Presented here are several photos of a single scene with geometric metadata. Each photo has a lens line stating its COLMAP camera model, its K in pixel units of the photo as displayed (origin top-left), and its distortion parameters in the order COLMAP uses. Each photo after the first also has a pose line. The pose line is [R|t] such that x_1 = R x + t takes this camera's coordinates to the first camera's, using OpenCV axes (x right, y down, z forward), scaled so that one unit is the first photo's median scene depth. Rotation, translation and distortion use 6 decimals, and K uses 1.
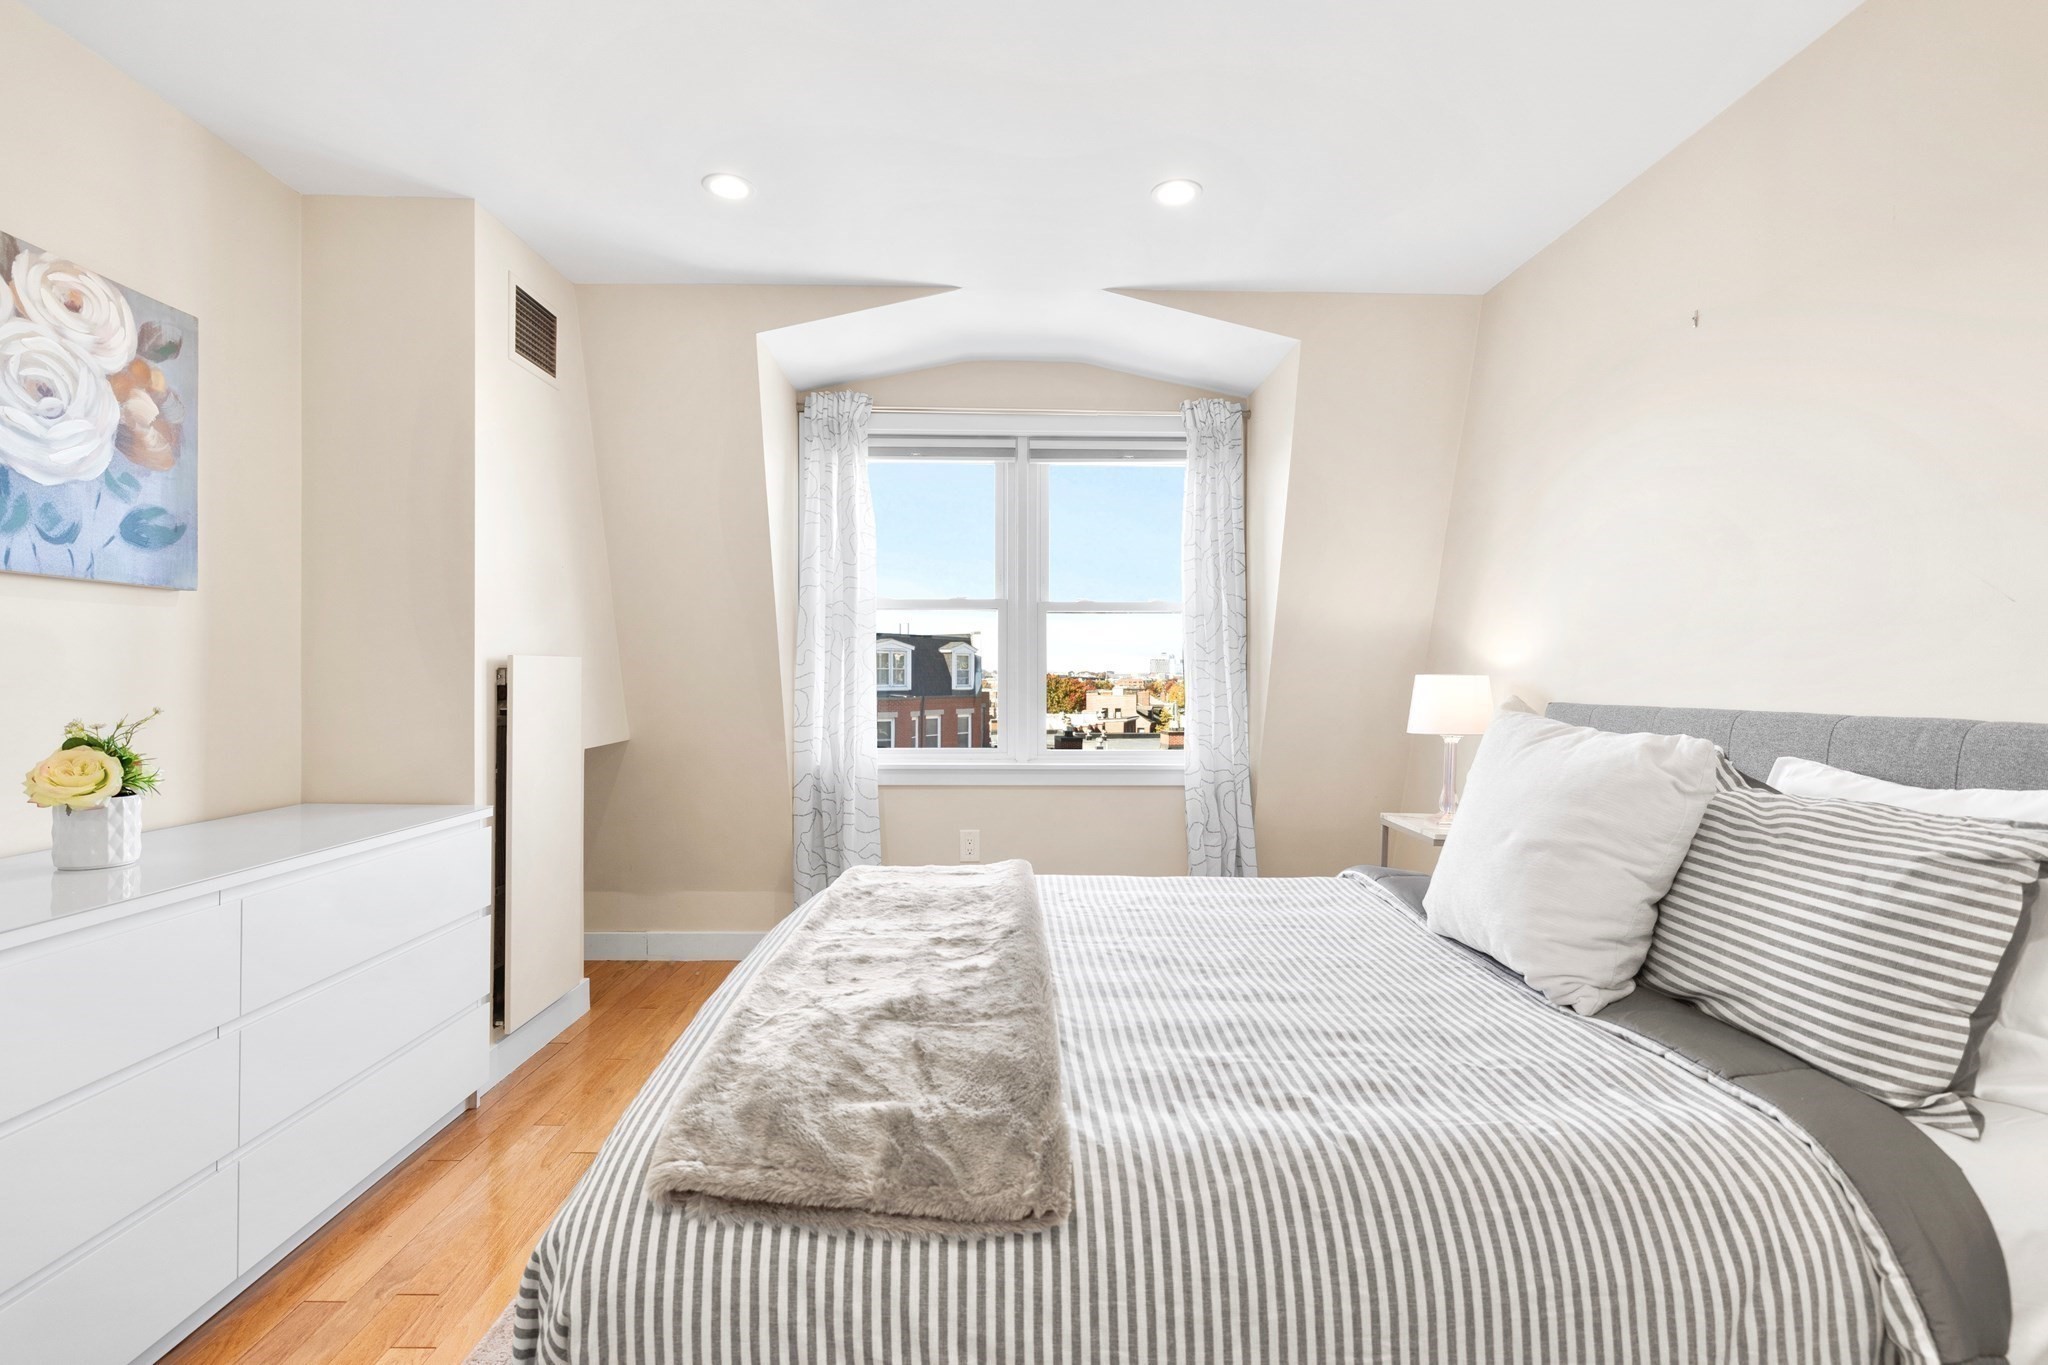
lens RADIAL K [[939.0, 0, 1018.9], [0, 939.0, 684.2], [0, 0, 1]] dist [-0.002354, 0.000115]
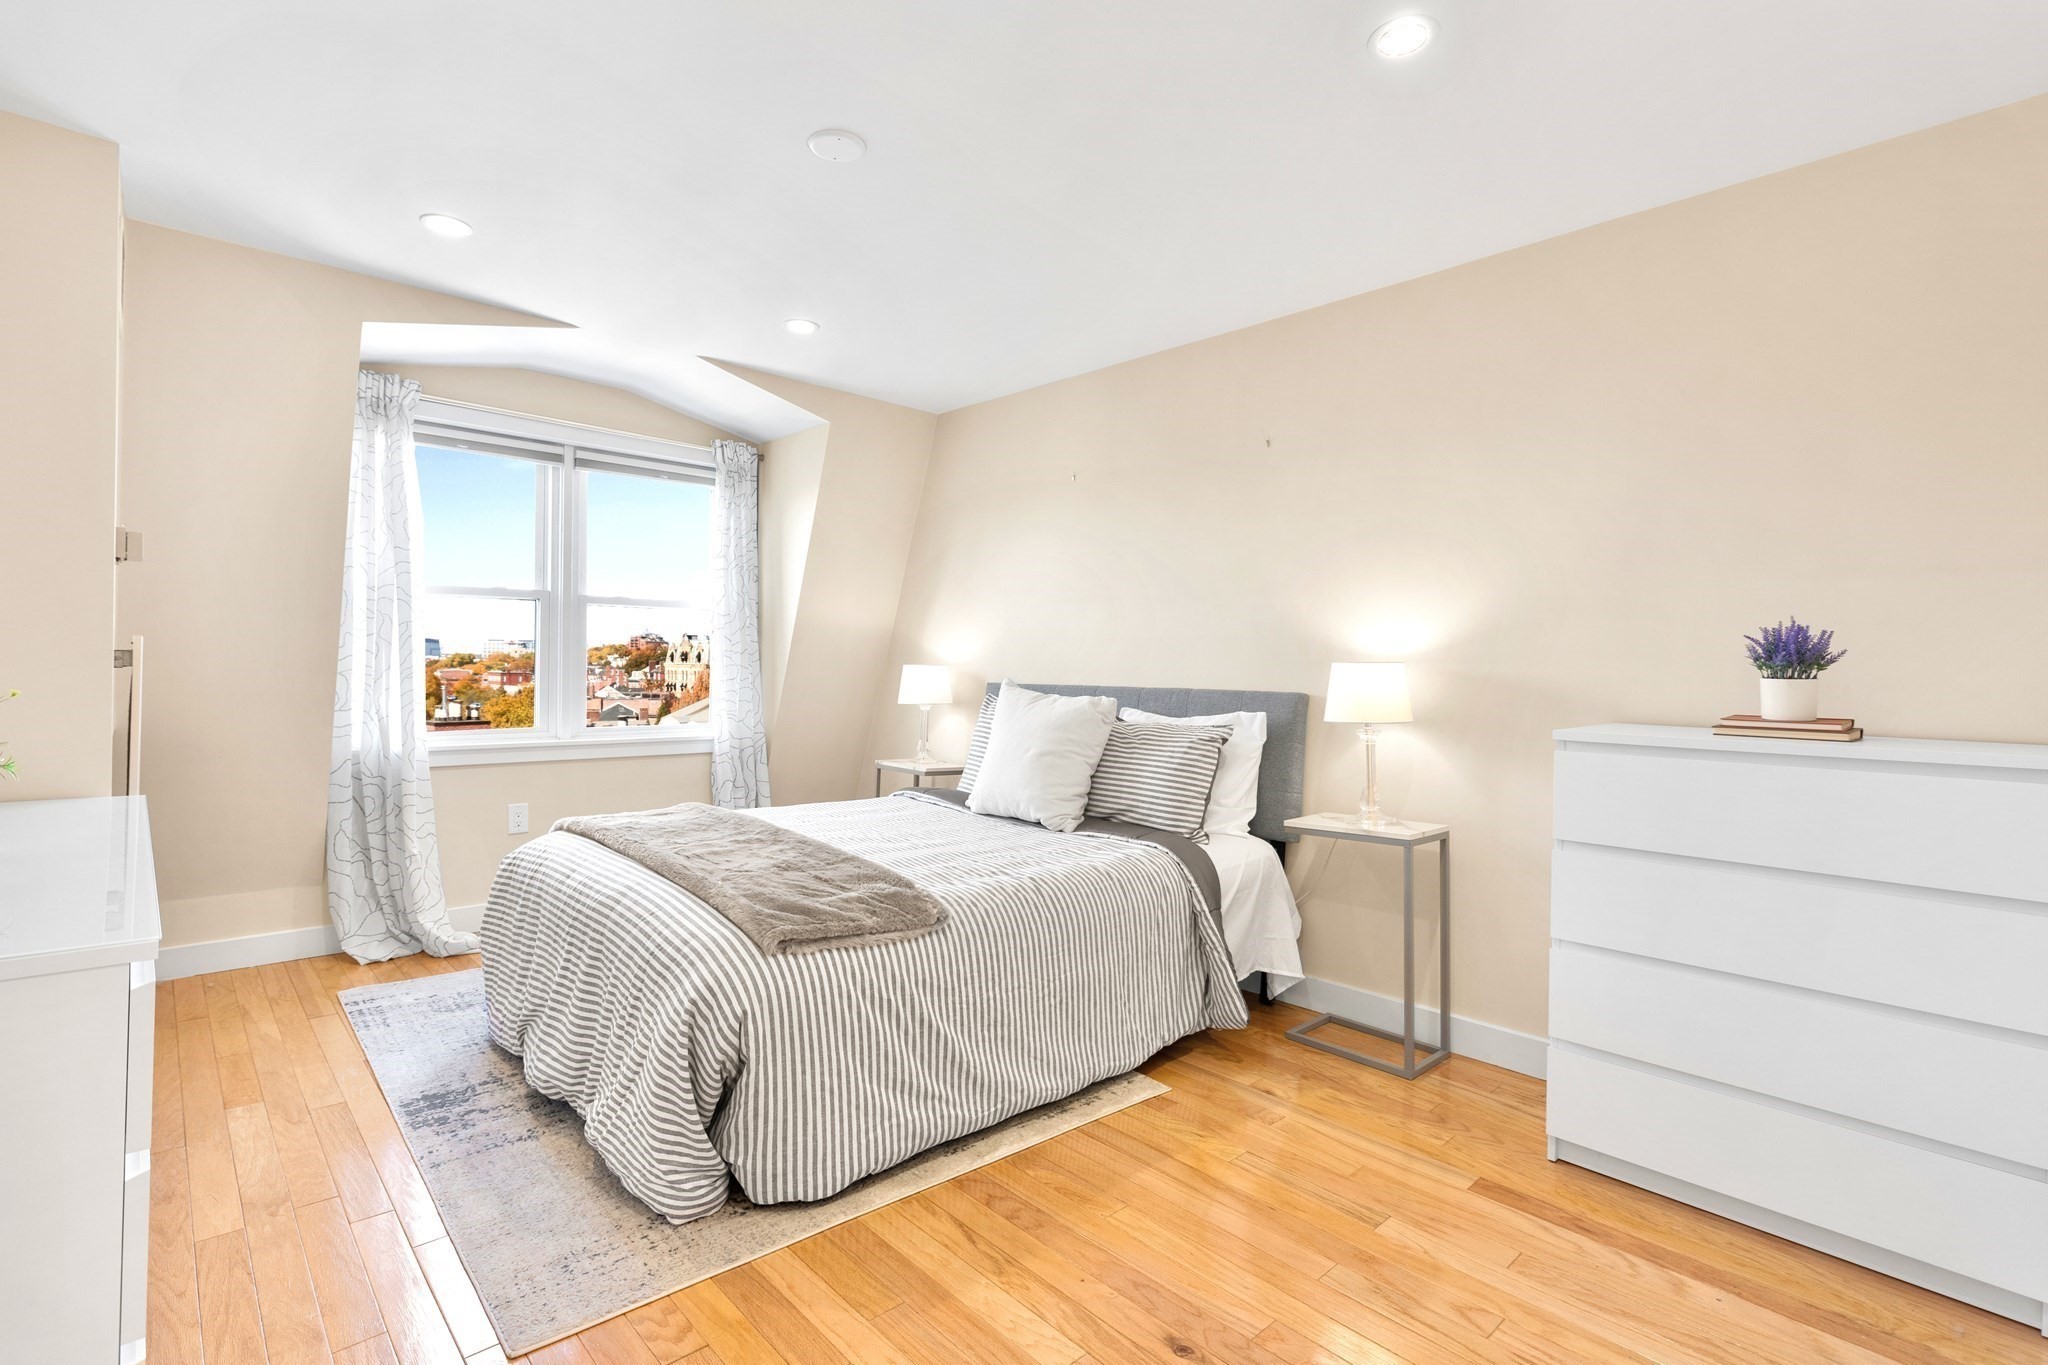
lens RADIAL K [[939.0, 0, 1028.4], [0, 939.0, 674.9], [0, 0, 1]] dist [-0.002354, 0.000115]
pose [[0.744627, 0.001170, 0.667479, -0.426267], [-0.006399, 0.999965, 0.005385, -0.002841], [-0.667450, -0.008281, 0.744609, -0.241687]]
